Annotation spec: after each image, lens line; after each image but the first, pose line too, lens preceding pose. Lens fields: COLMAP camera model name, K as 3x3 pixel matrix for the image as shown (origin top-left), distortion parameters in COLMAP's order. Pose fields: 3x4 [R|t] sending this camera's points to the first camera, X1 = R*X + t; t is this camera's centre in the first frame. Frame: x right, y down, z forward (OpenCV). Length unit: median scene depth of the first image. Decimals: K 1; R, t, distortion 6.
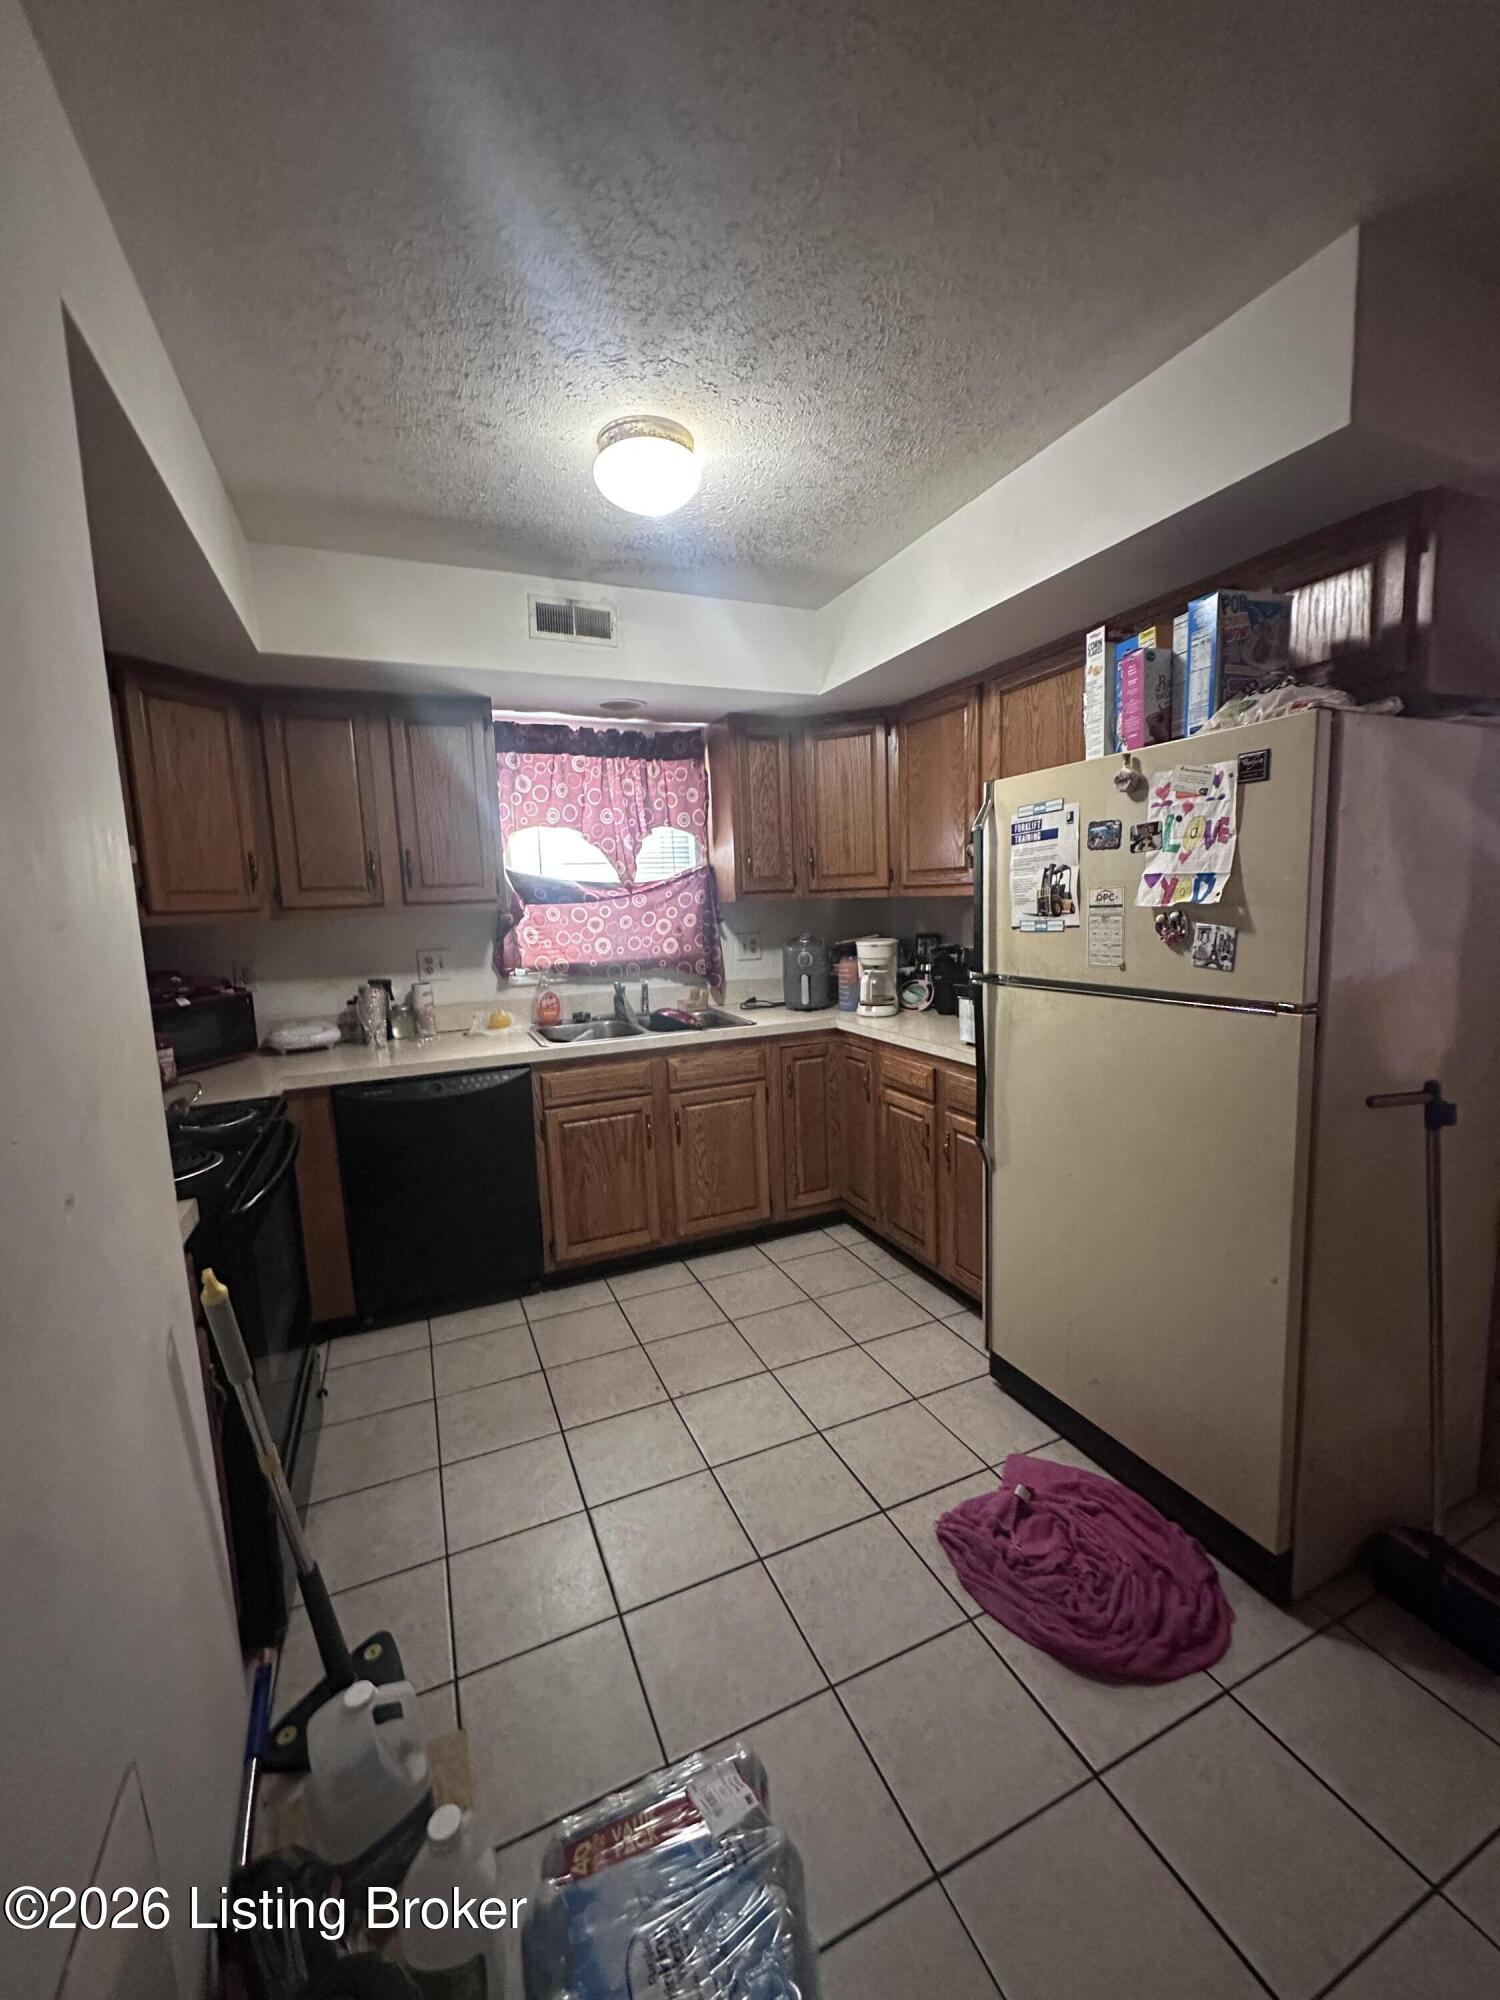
lens RADIAL K [[787.2, 0, 745.7], [0, 787.2, 995.7], [0, 0, 1]] dist [-0.007046, 0.000736]
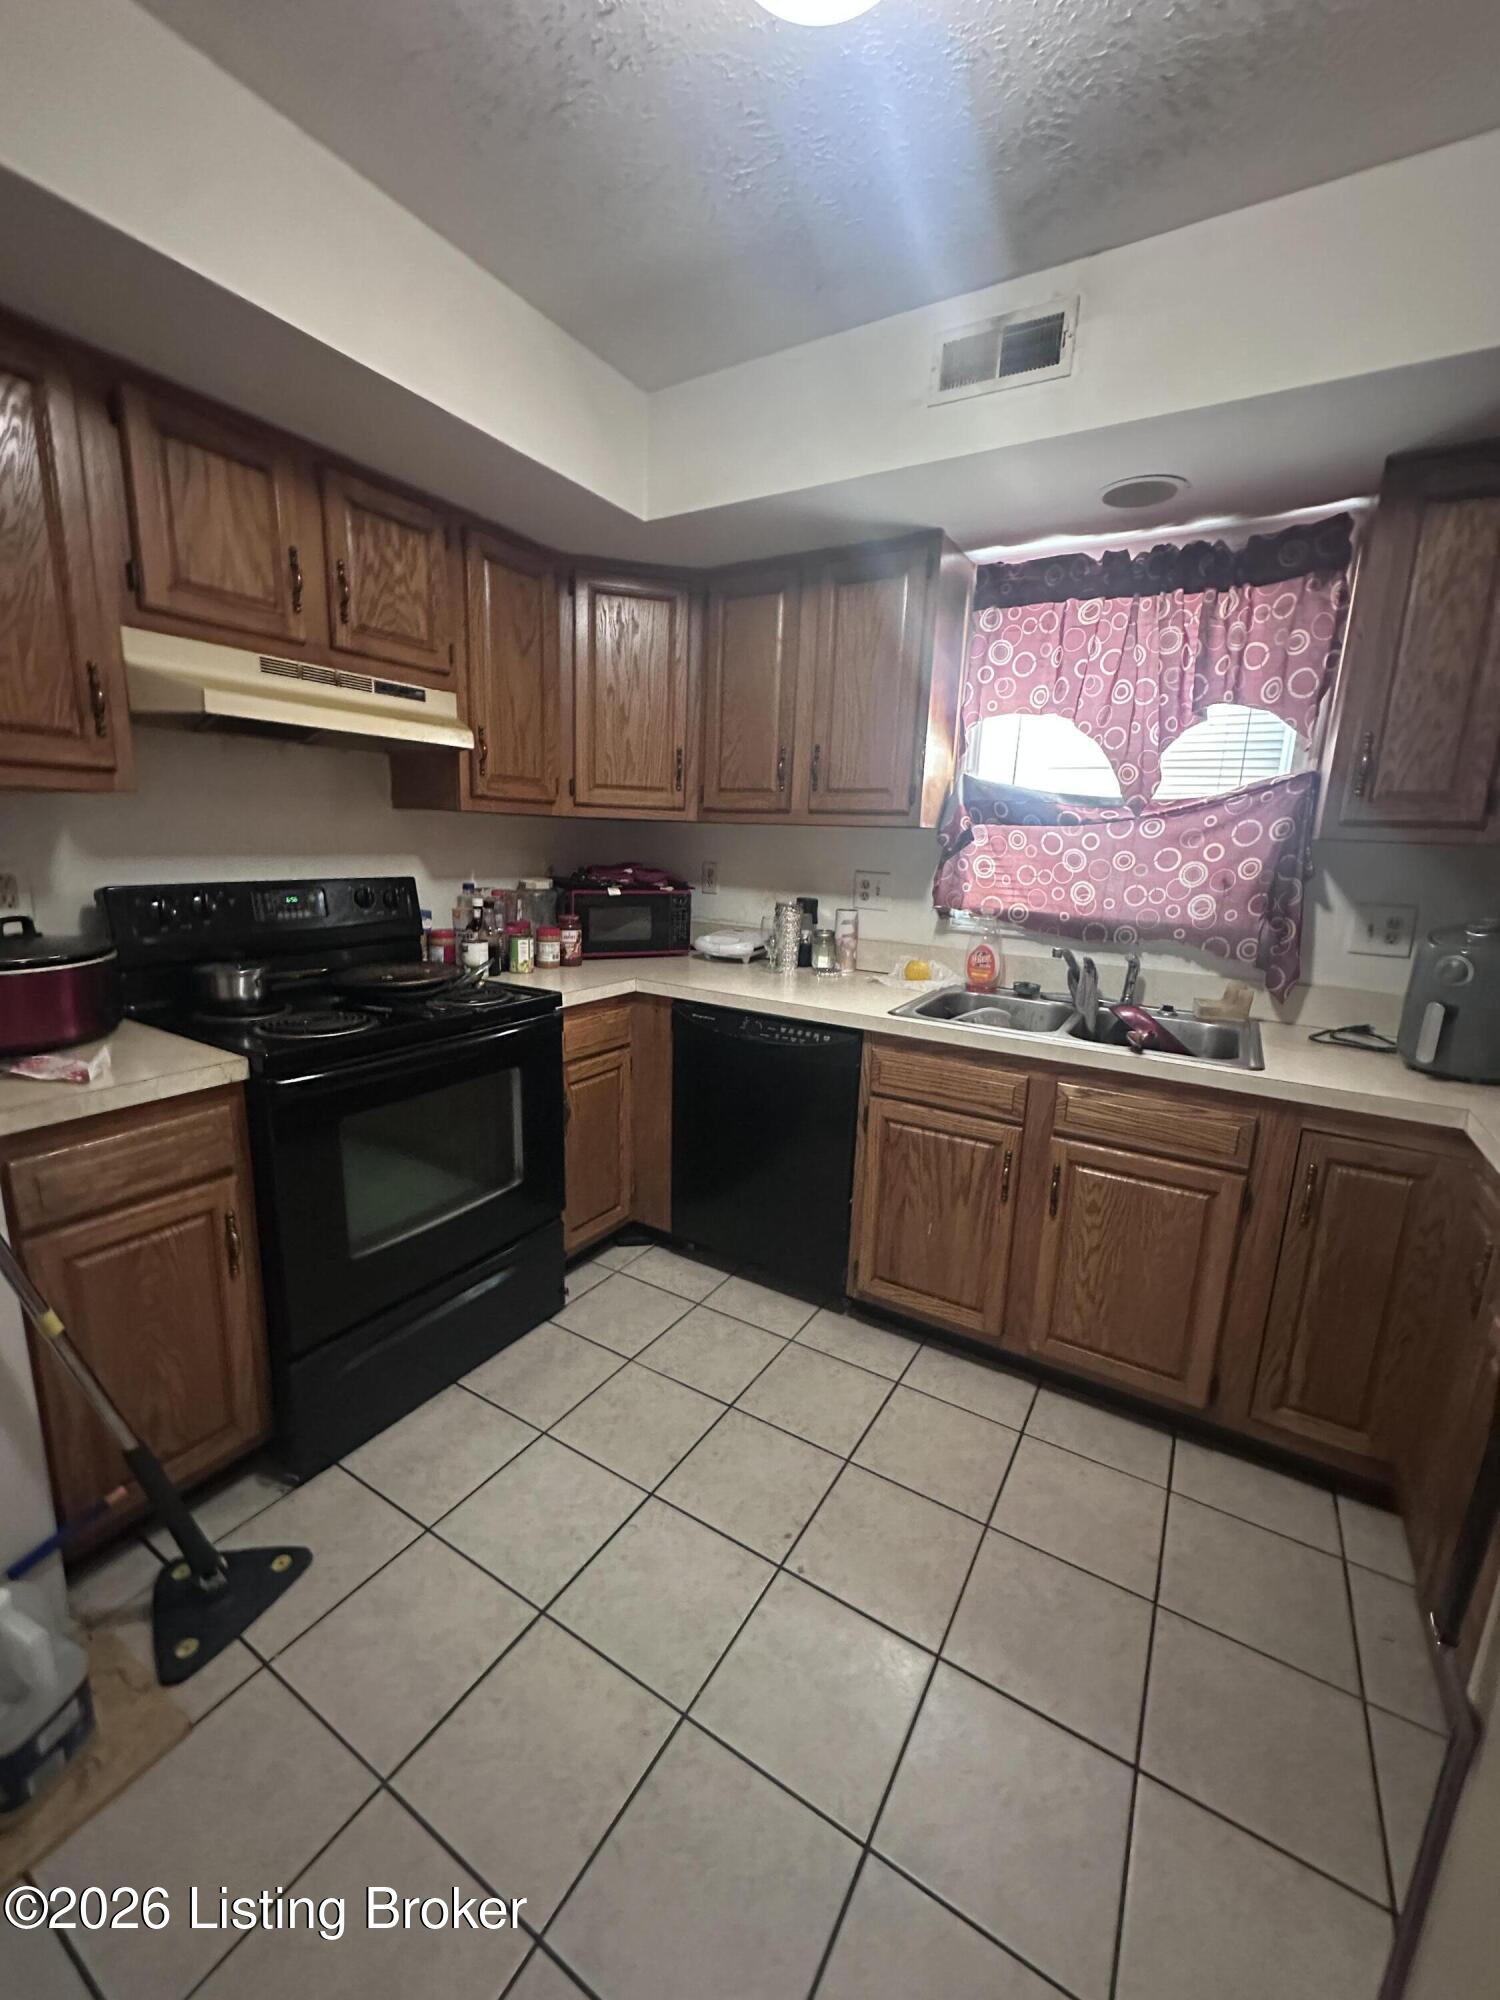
lens RADIAL K [[787.2, 0, 754.0], [0, 787.2, 998.8], [0, 0, 1]] dist [-0.007046, 0.000736]
pose [[0.579164, 0.222809, -0.784172, 0.218354], [-0.158640, 0.974339, 0.159676, -0.041015], [0.799626, 0.031923, 0.599649, 0.403878]]
